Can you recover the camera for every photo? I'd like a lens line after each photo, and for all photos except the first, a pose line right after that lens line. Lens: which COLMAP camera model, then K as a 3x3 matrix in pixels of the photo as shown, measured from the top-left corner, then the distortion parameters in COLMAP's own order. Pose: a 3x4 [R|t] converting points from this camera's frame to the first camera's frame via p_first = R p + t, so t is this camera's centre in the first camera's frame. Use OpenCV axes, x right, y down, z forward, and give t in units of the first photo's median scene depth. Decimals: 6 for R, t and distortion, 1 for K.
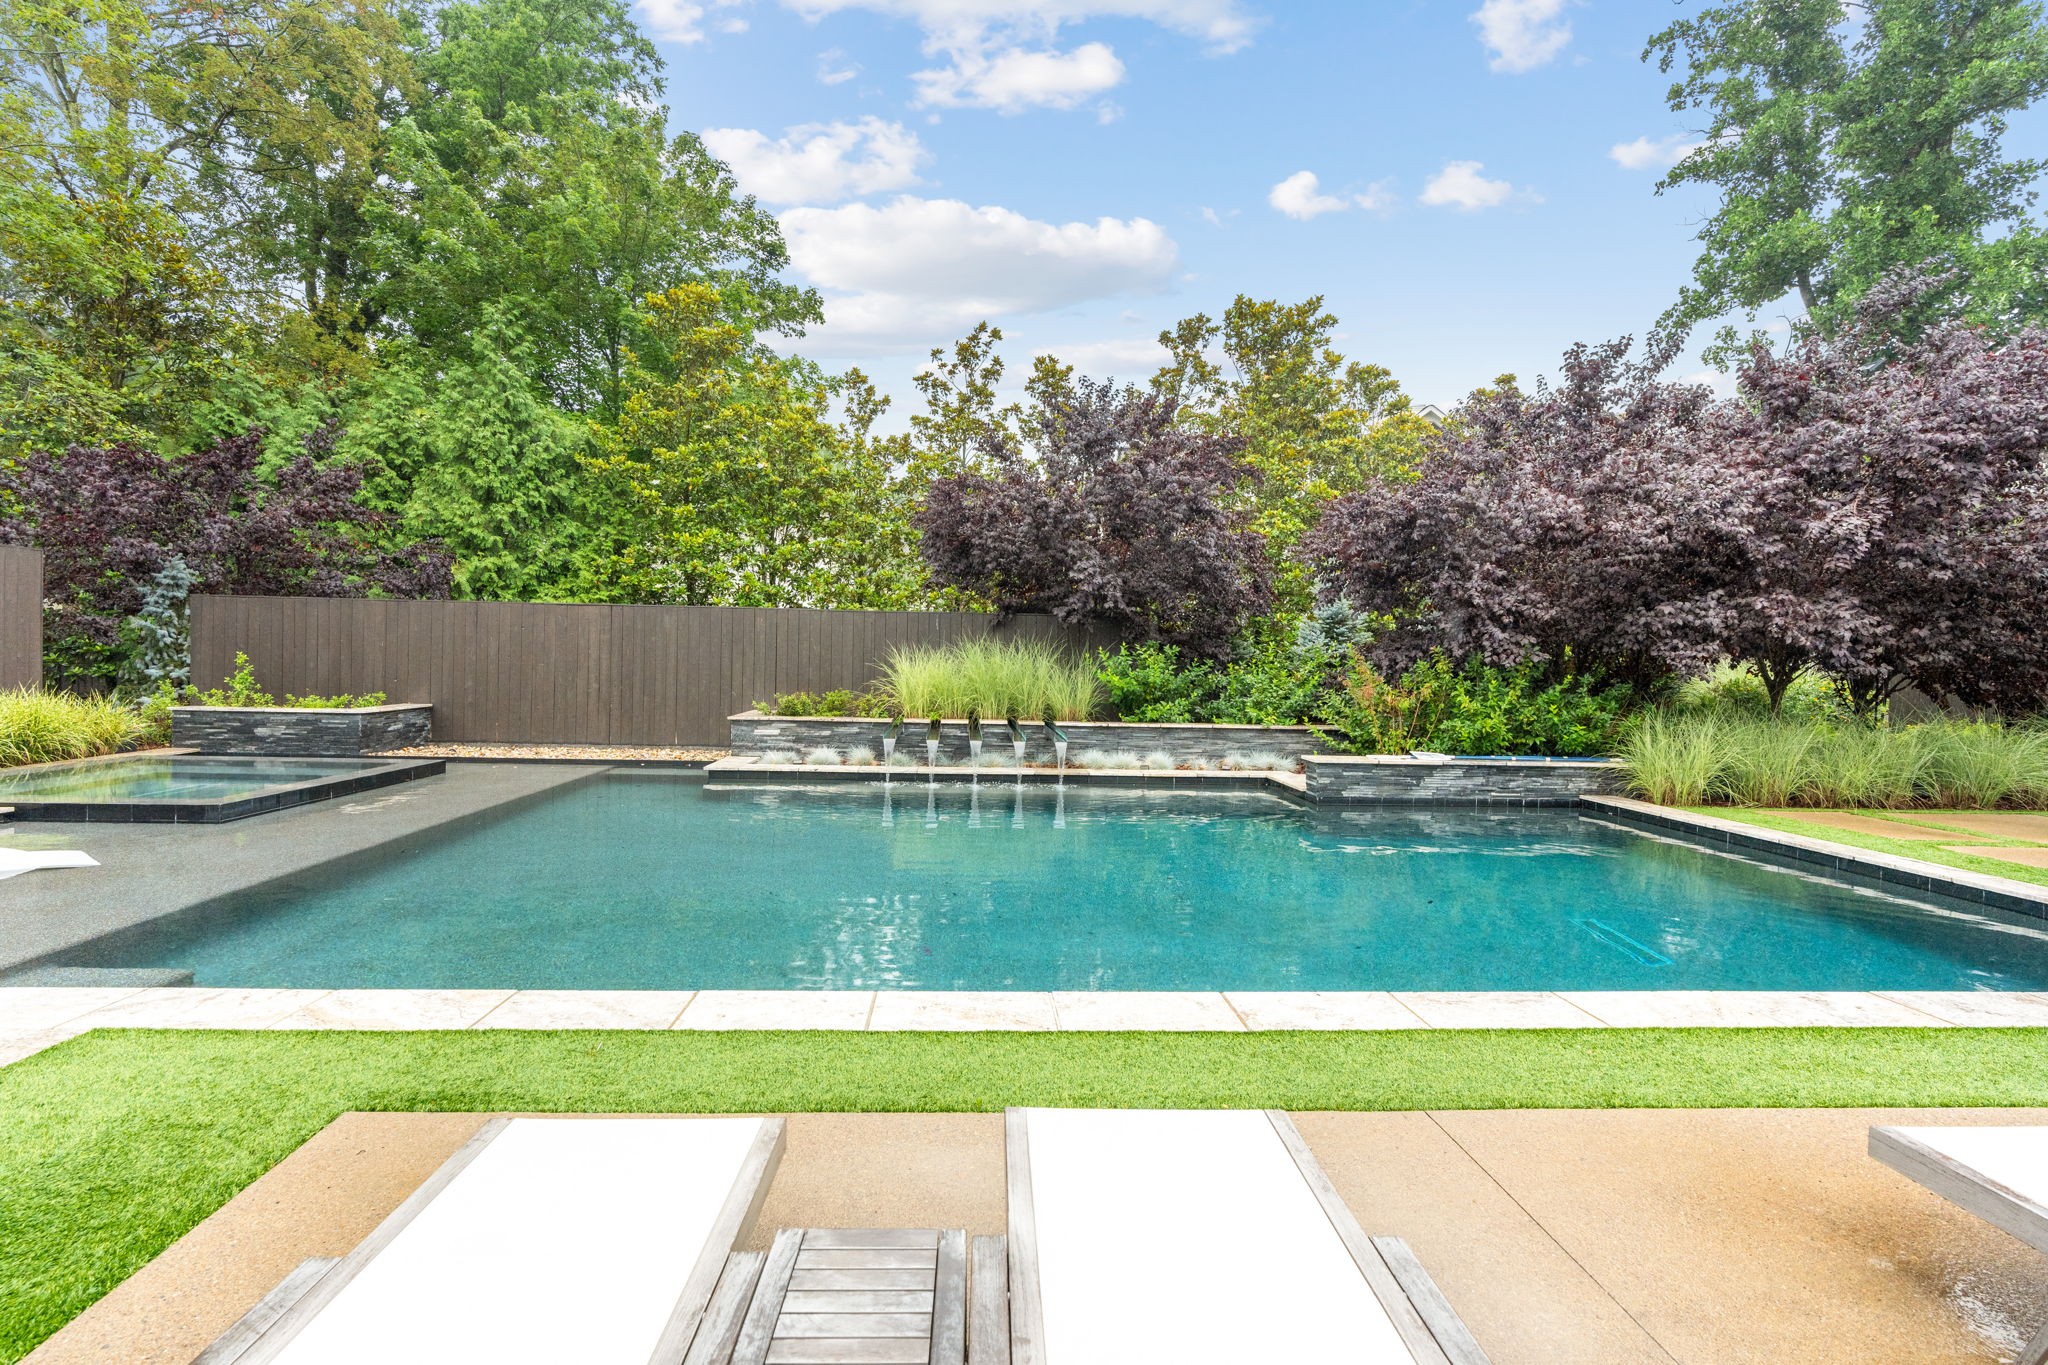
lens RADIAL K [[924.1, 0, 1020.2], [0, 924.1, 677.9], [0, 0, 1]] dist [-0.001625, -0.000235]
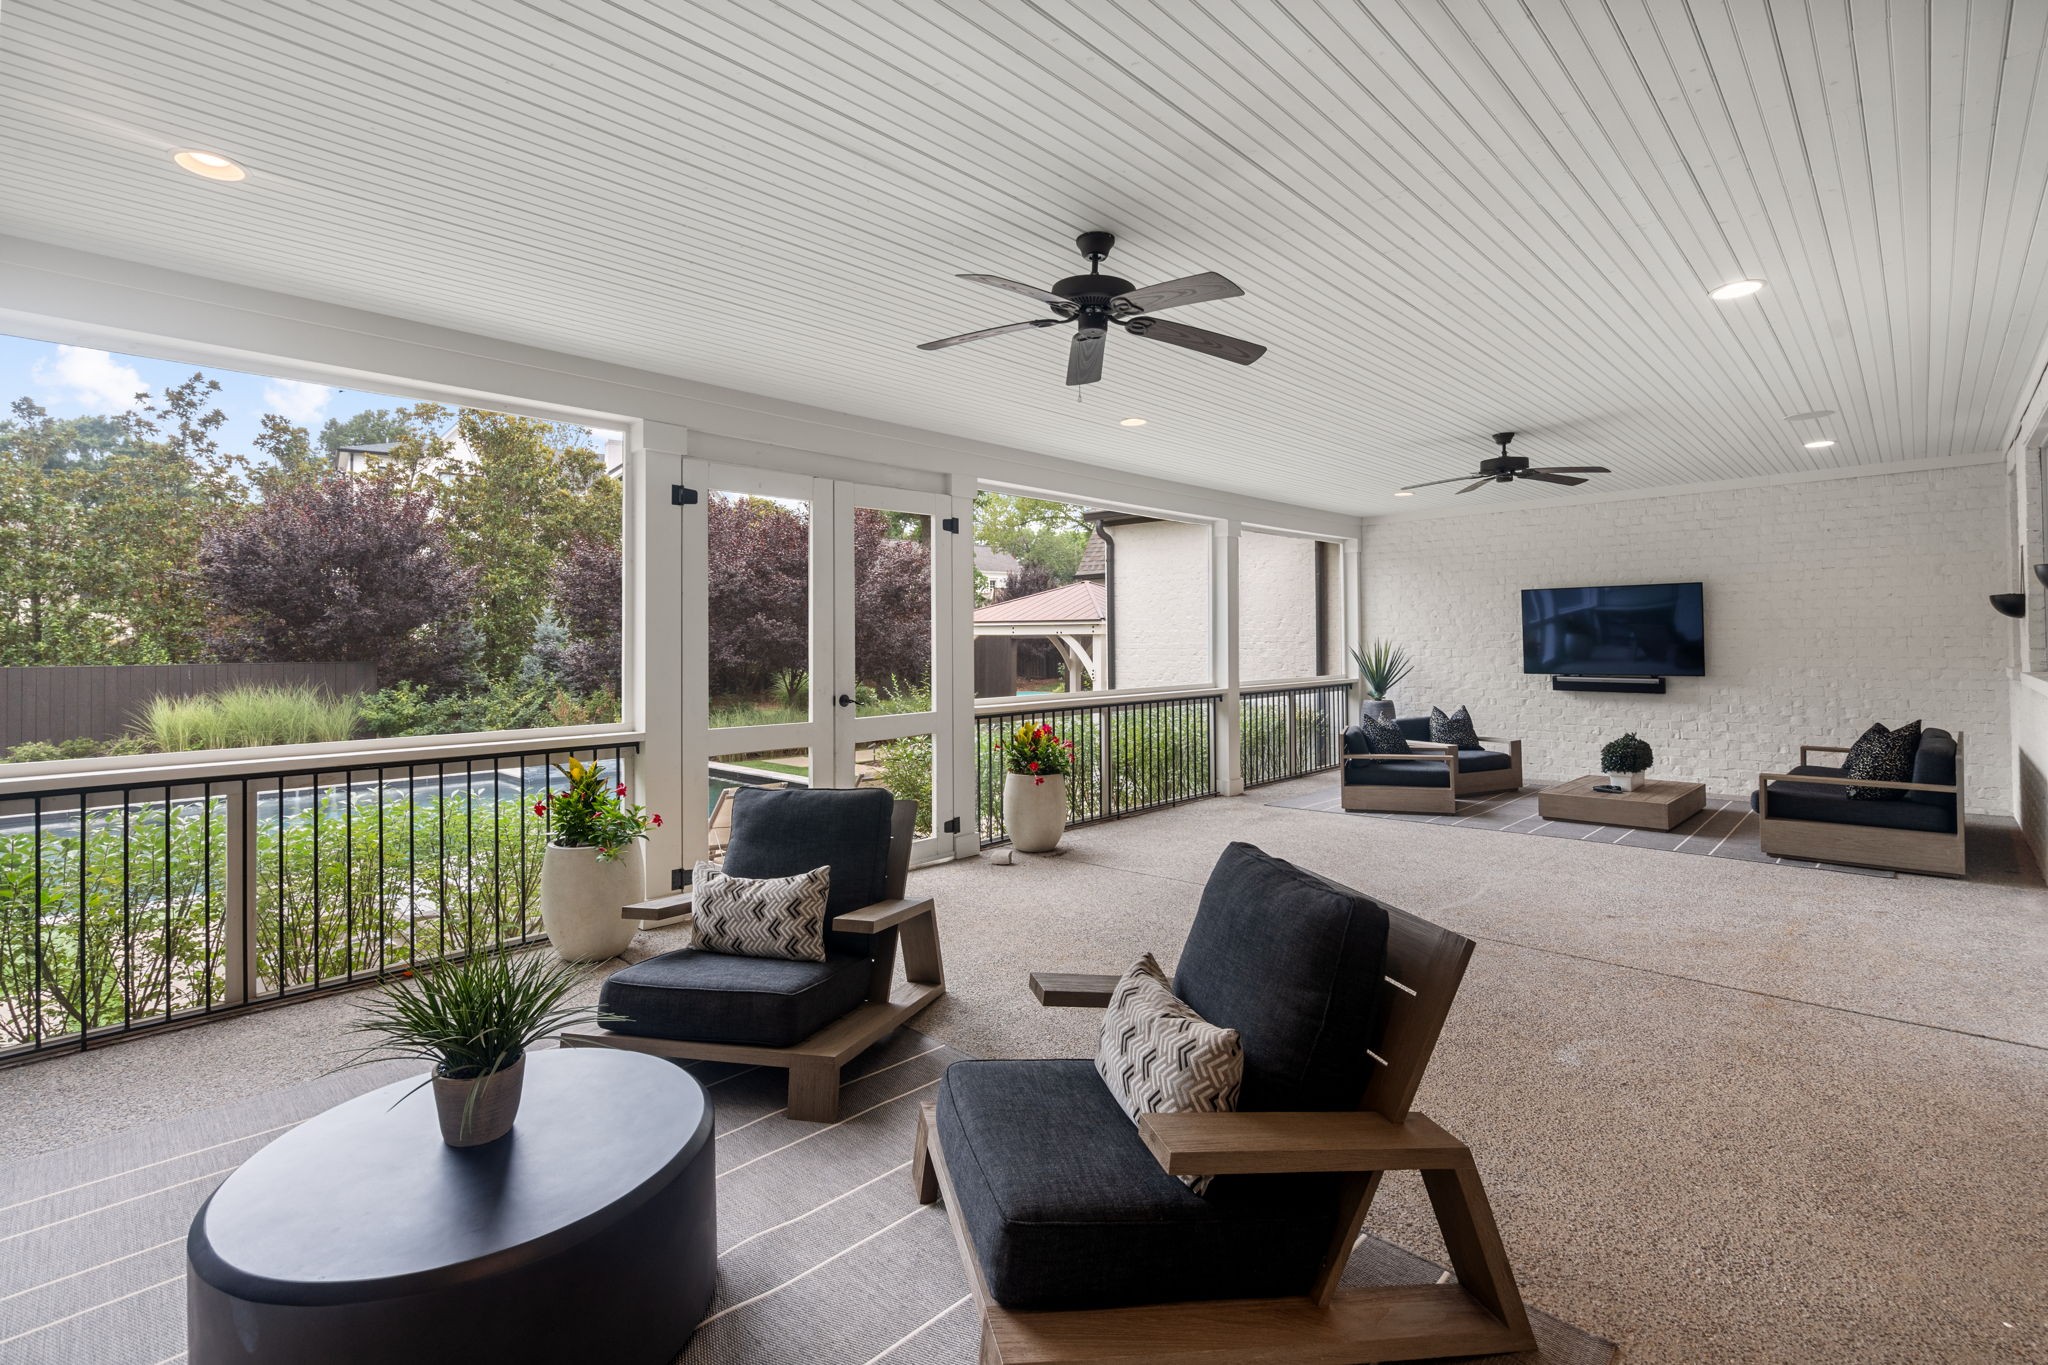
lens RADIAL K [[924.1, 0, 1022.9], [0, 924.1, 638.5], [0, 0, 1]] dist [-0.001625, -0.000235]
pose [[0.721123, -0.019558, 0.692531, -0.099223], [0.018204, 0.999791, 0.009280, -0.070635], [-0.692568, 0.005914, 0.721328, -0.432121]]
